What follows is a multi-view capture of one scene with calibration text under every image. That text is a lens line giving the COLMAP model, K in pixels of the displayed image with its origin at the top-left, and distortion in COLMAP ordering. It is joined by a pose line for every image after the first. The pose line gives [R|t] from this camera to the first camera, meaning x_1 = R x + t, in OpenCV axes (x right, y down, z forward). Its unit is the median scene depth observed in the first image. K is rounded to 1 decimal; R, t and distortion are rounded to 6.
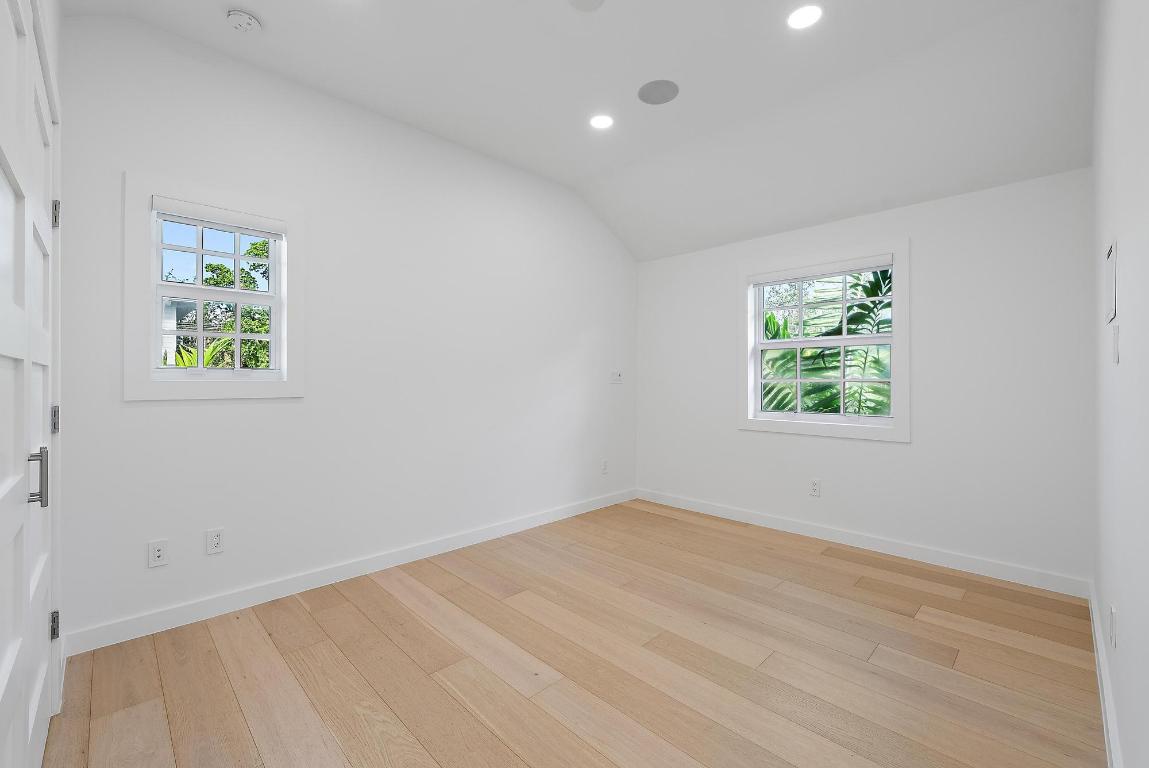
lens RADIAL K [[472.8, 0, 581.2], [0, 472.8, 379.3], [0, 0, 1]] dist [0.002537, -0.000141]
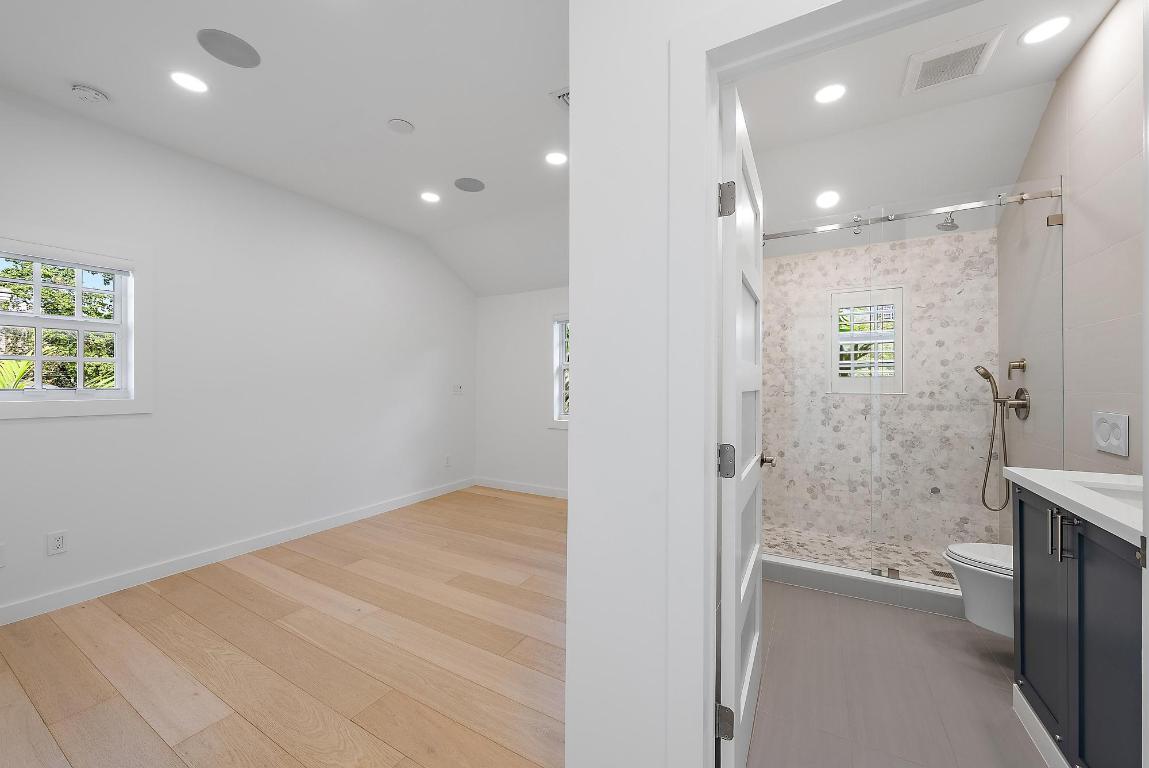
lens RADIAL K [[412.3, 0, 569.0], [0, 412.3, 386.2], [0, 0, 1]] dist [-0.003131, 0.000500]
pose [[0.964479, -0.002579, 0.264148, 0.130921], [0.001598, 0.999991, 0.003927, -0.029925], [-0.264155, -0.003365, 0.964474, -0.239016]]
